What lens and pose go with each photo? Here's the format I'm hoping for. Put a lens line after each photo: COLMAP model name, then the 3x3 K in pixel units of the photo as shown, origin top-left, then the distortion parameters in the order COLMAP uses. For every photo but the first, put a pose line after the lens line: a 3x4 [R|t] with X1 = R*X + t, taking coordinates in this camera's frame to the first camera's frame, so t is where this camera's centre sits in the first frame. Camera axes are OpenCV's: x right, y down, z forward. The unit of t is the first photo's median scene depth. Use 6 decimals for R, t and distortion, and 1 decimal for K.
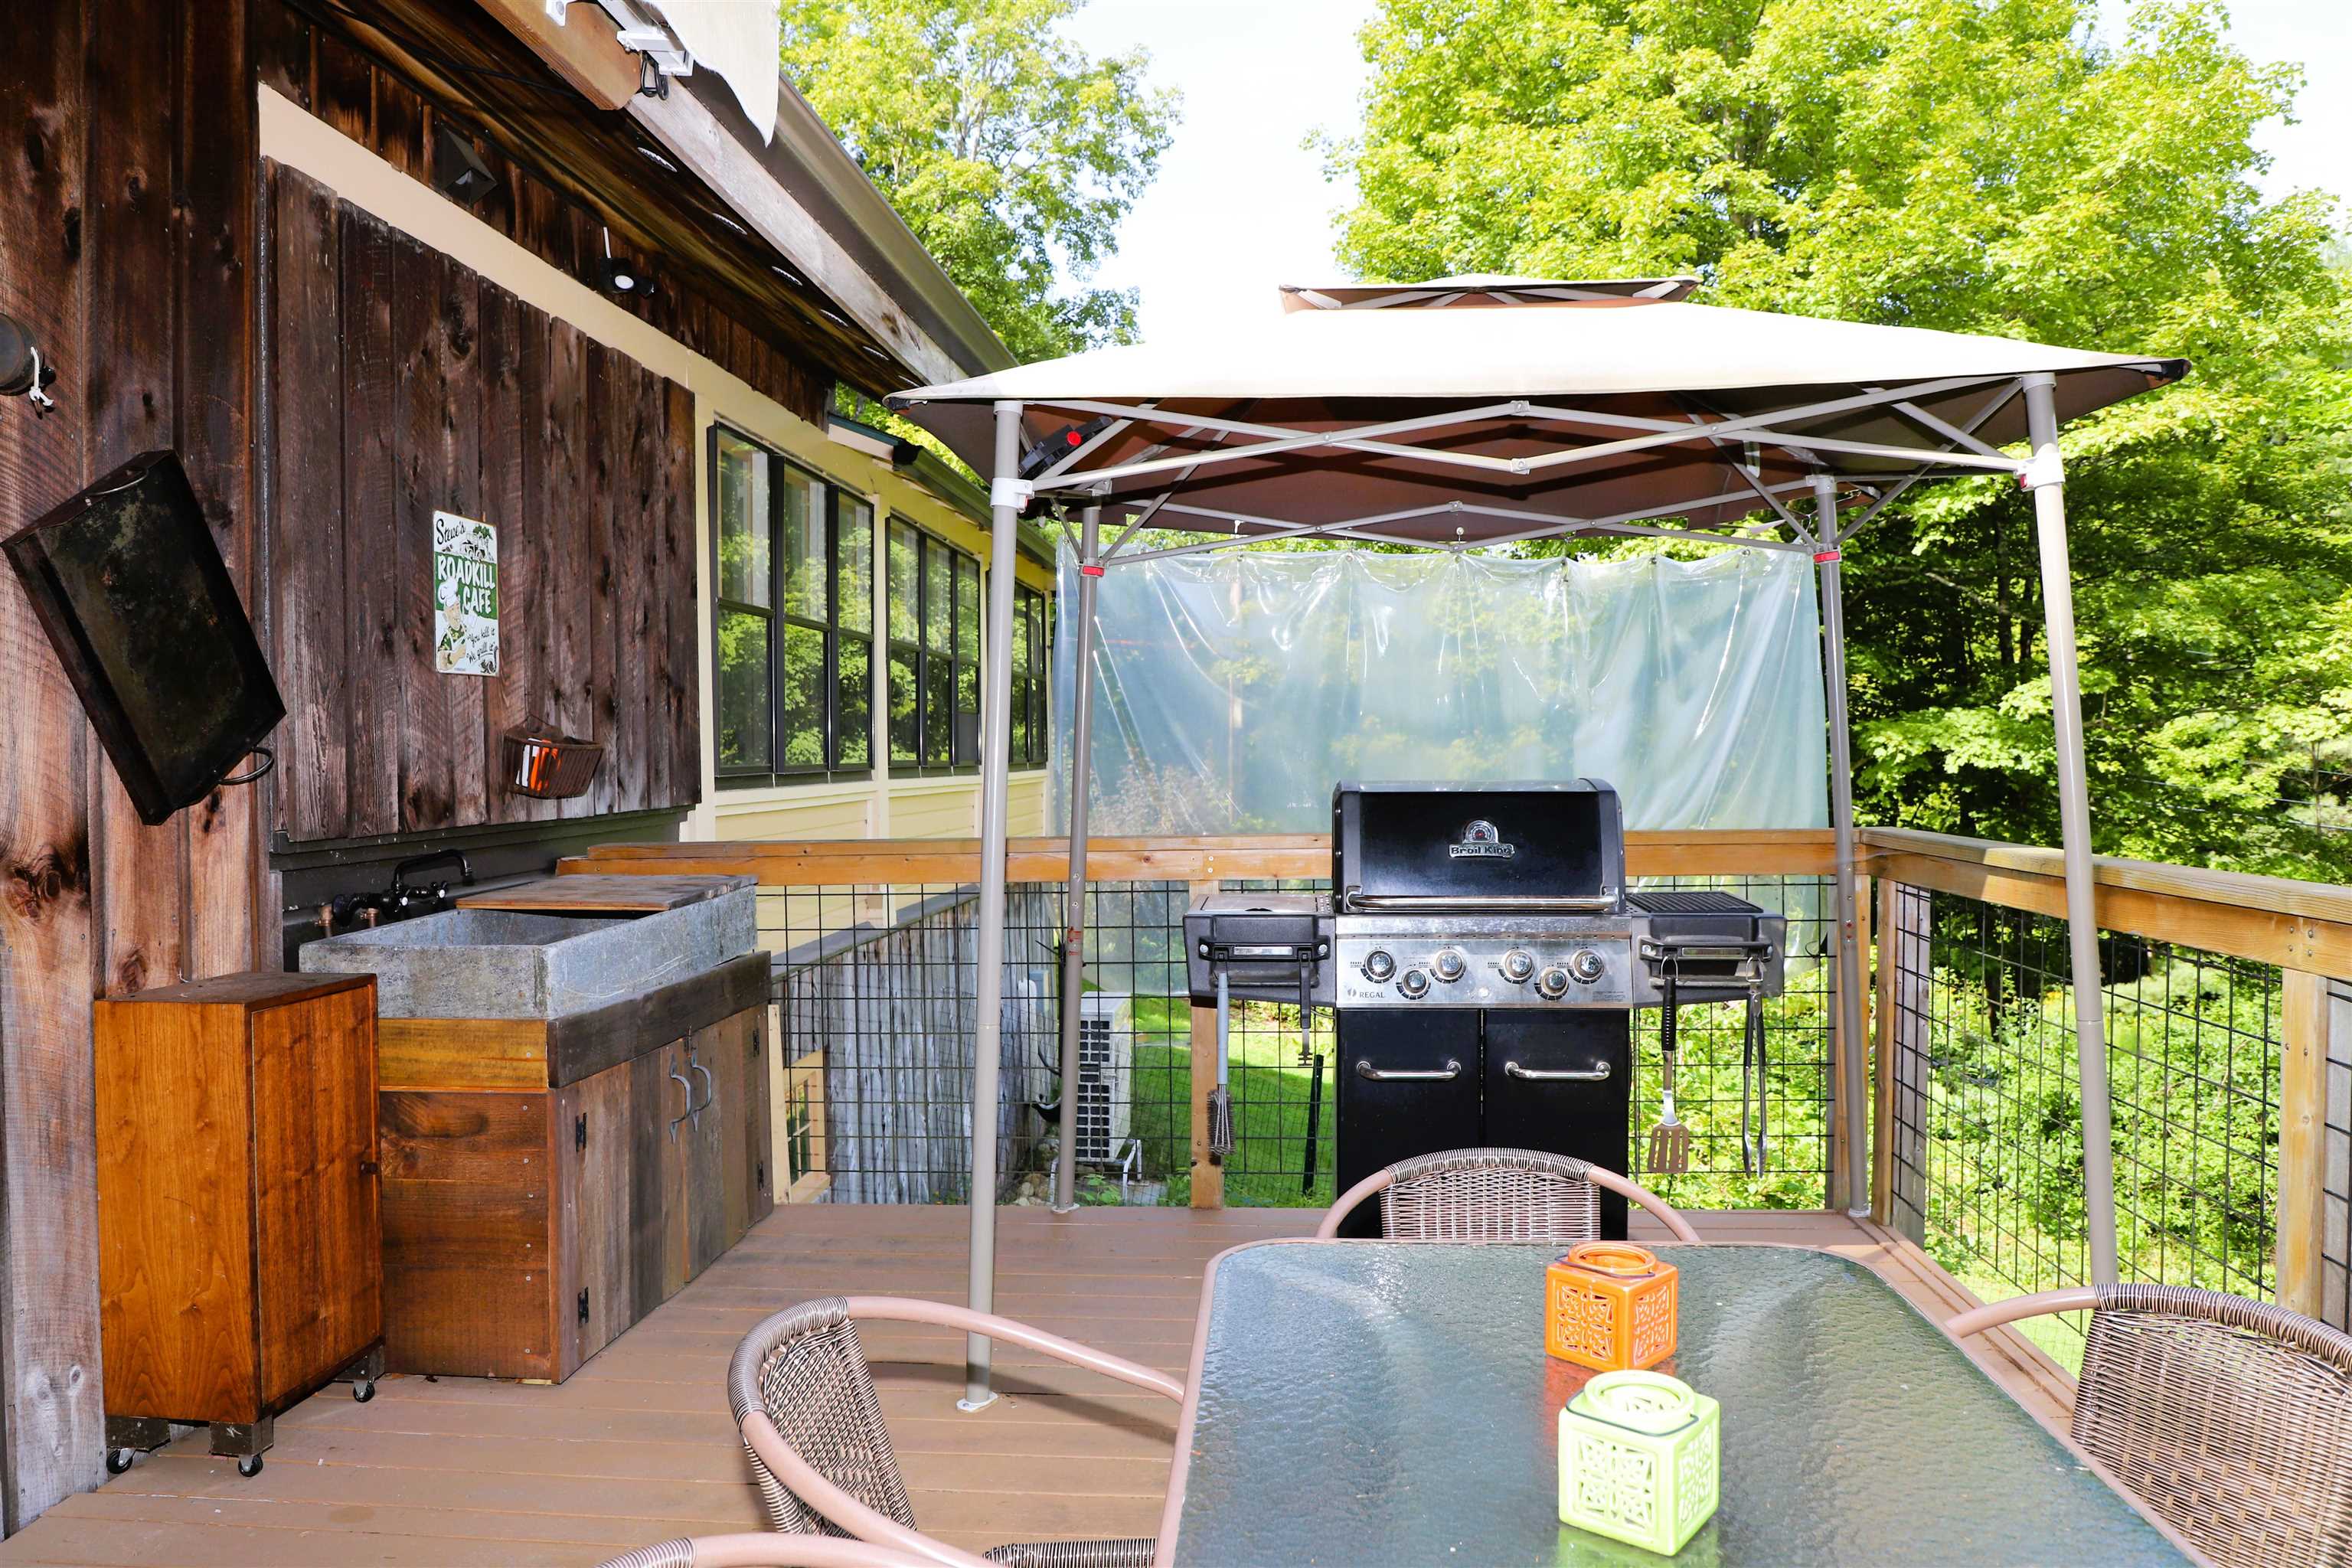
lens RADIAL K [[1594.2, 0, 1176.2], [0, 1594.2, 772.8], [0, 0, 1]] dist [-0.080757, 0.038027]
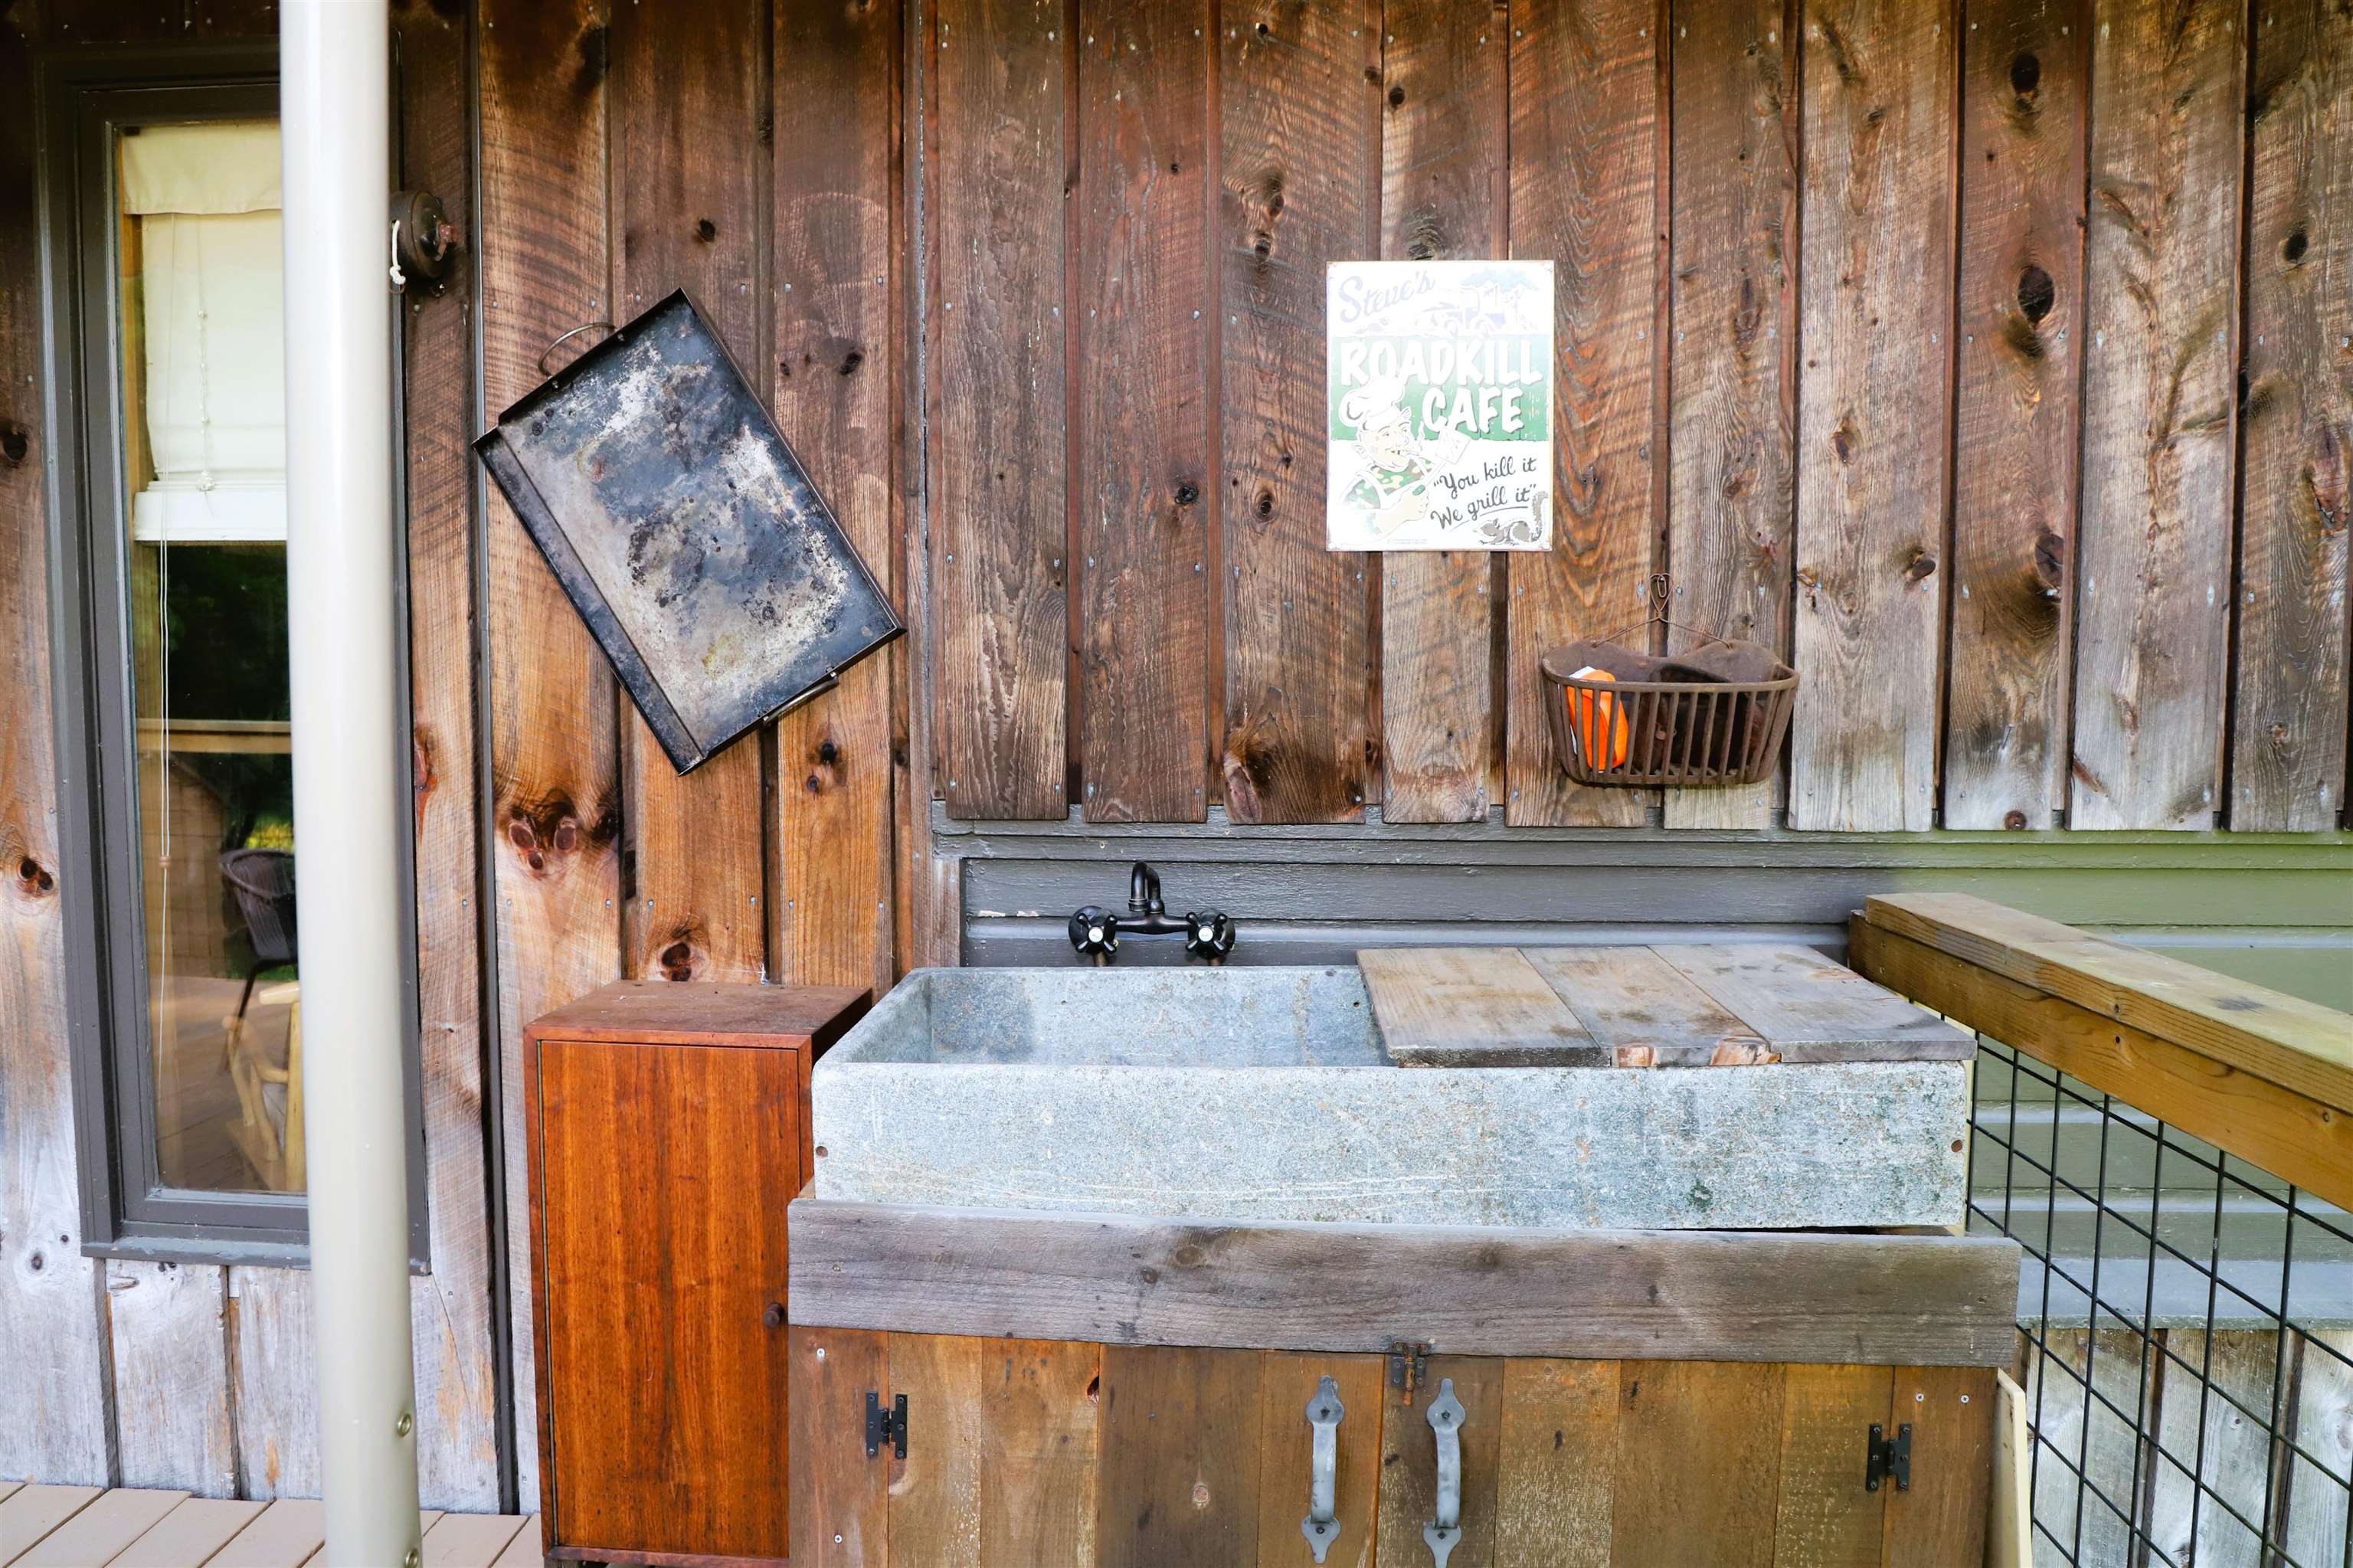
lens RADIAL K [[1594.9, 0, 1176.7], [0, 1594.9, 772.7], [0, 0, 1]] dist [-0.080757, 0.038027]
pose [[0.026495, 0.081525, -0.996319, 0.161592], [-0.018693, 0.996535, 0.081046, -0.041485], [0.999474, 0.016477, 0.027927, 1.331637]]
